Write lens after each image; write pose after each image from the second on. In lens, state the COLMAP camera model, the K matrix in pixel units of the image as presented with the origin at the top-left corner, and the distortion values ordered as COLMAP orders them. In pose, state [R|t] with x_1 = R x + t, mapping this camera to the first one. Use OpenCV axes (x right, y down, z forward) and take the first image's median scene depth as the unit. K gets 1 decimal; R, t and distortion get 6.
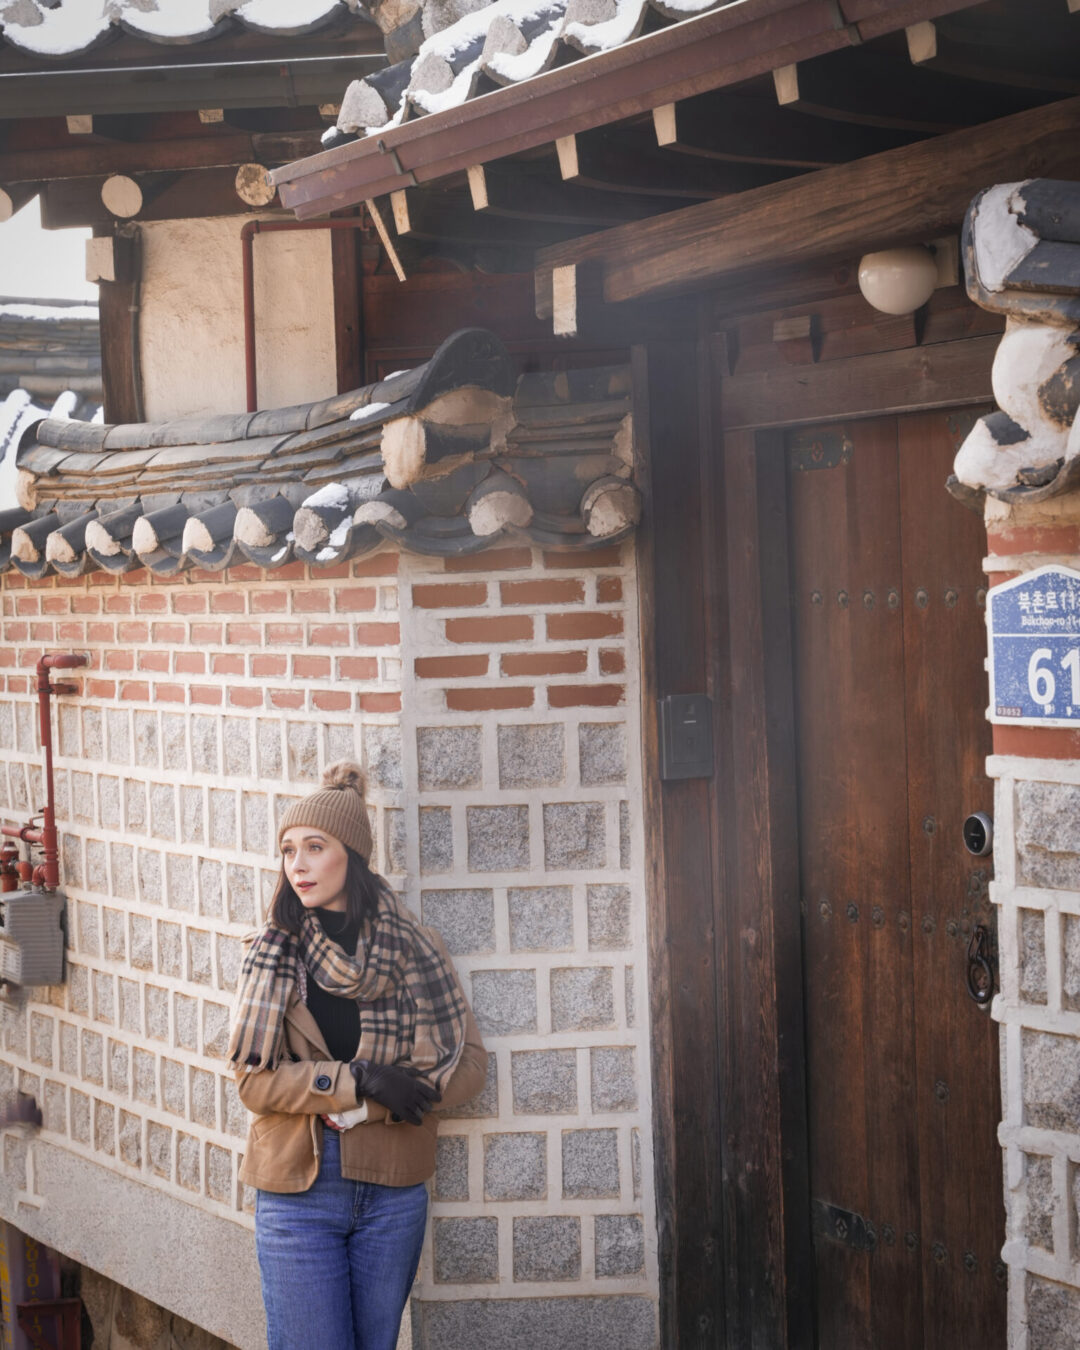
lens RADIAL K [[2565.9, 0, 540.0], [0, 2565.9, 675.0], [0, 0, 1]] dist [-0.009349, 0.120726]
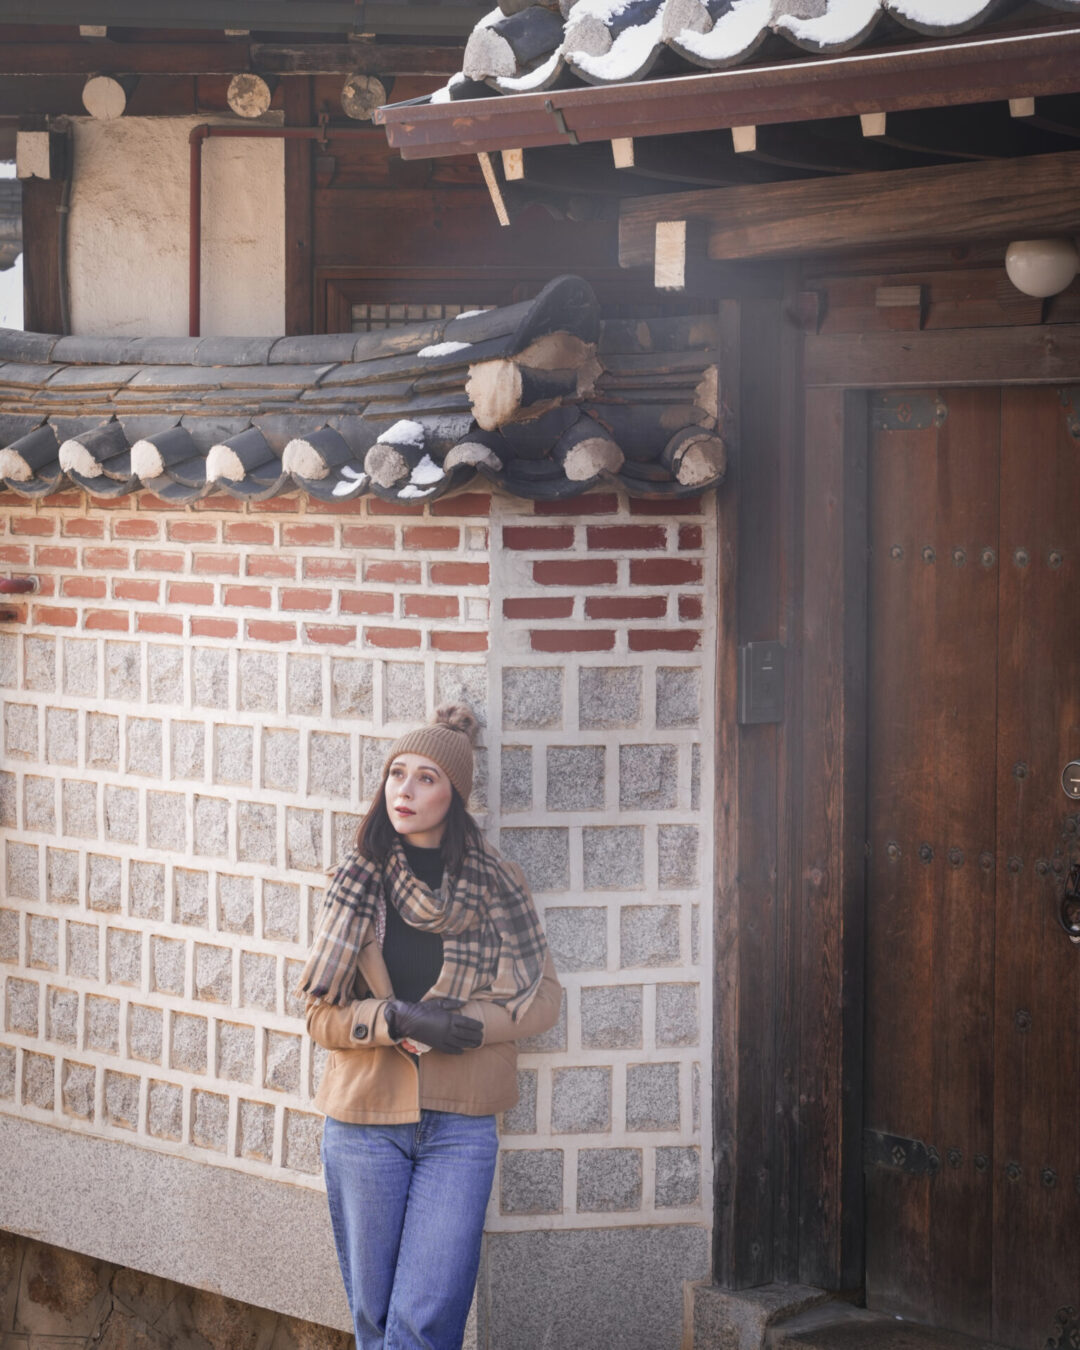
lens RADIAL K [[3270.5, 0, 540.0], [0, 3270.5, 675.0], [0, 0, 1]] dist [0.003204, 0.116972]
pose [[0.979220, 0.024295, 0.201339, -0.291694], [-0.028741, 0.999403, 0.019188, -0.001654], [-0.200752, -0.024576, 0.979334, -0.266090]]
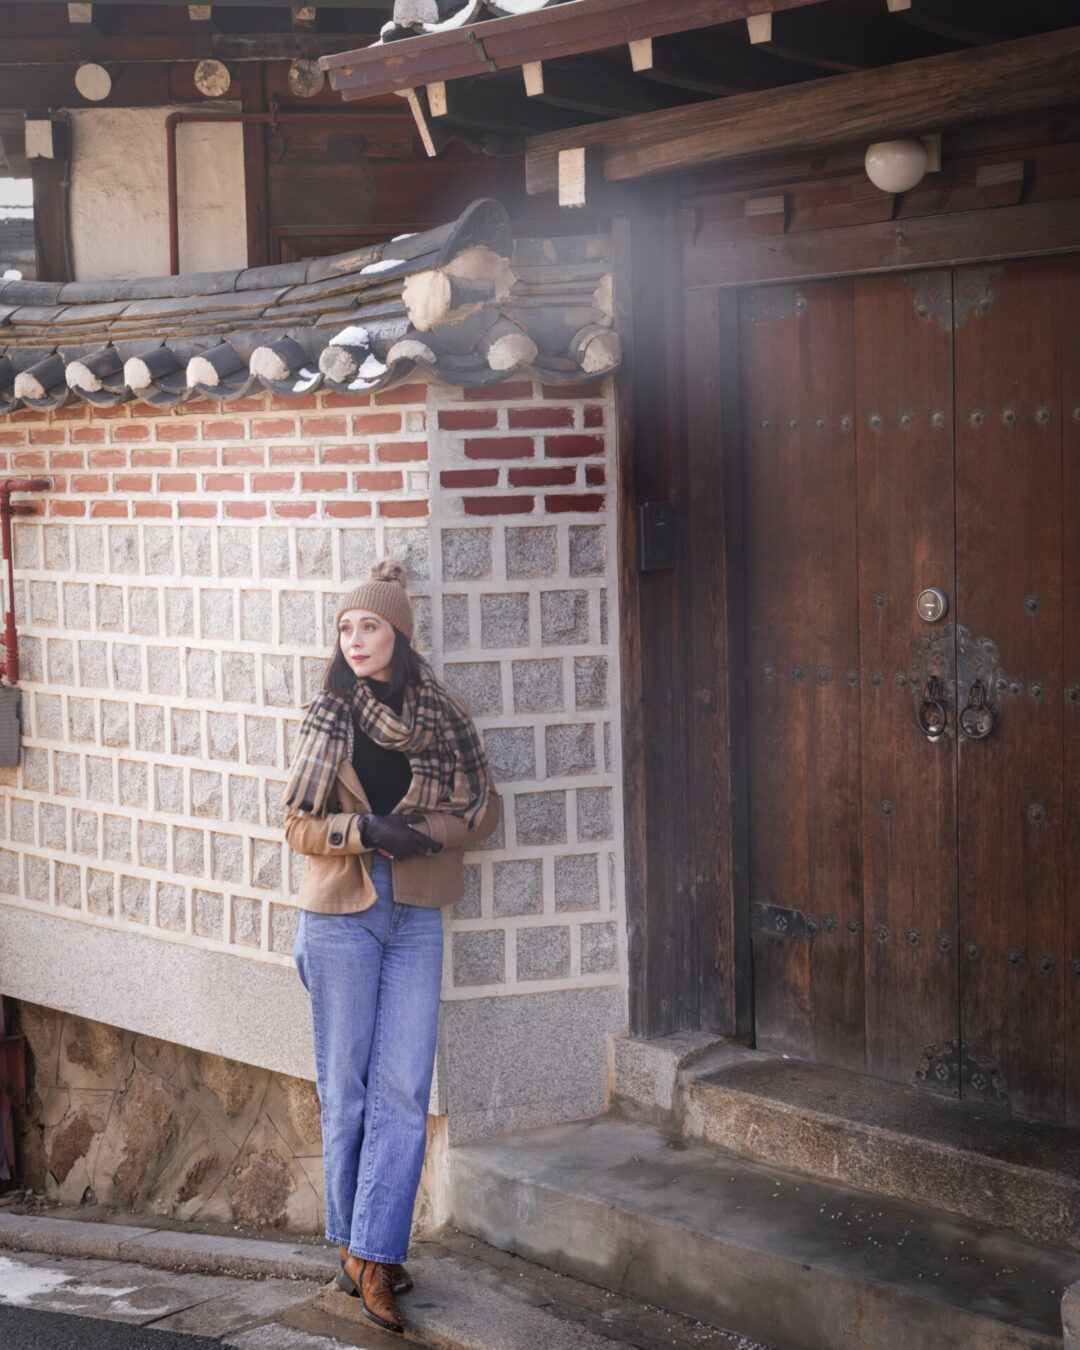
lens RADIAL K [[2086.4, 0, 535.7], [0, 2086.4, 614.6], [0, 0, 1]] dist [-0.006669, 0.040097]
pose [[0.966566, -0.009714, 0.256234, -0.255637], [0.002176, 0.999557, 0.029686, 0.031566], [-0.256408, -0.028136, 0.966159, 0.038225]]
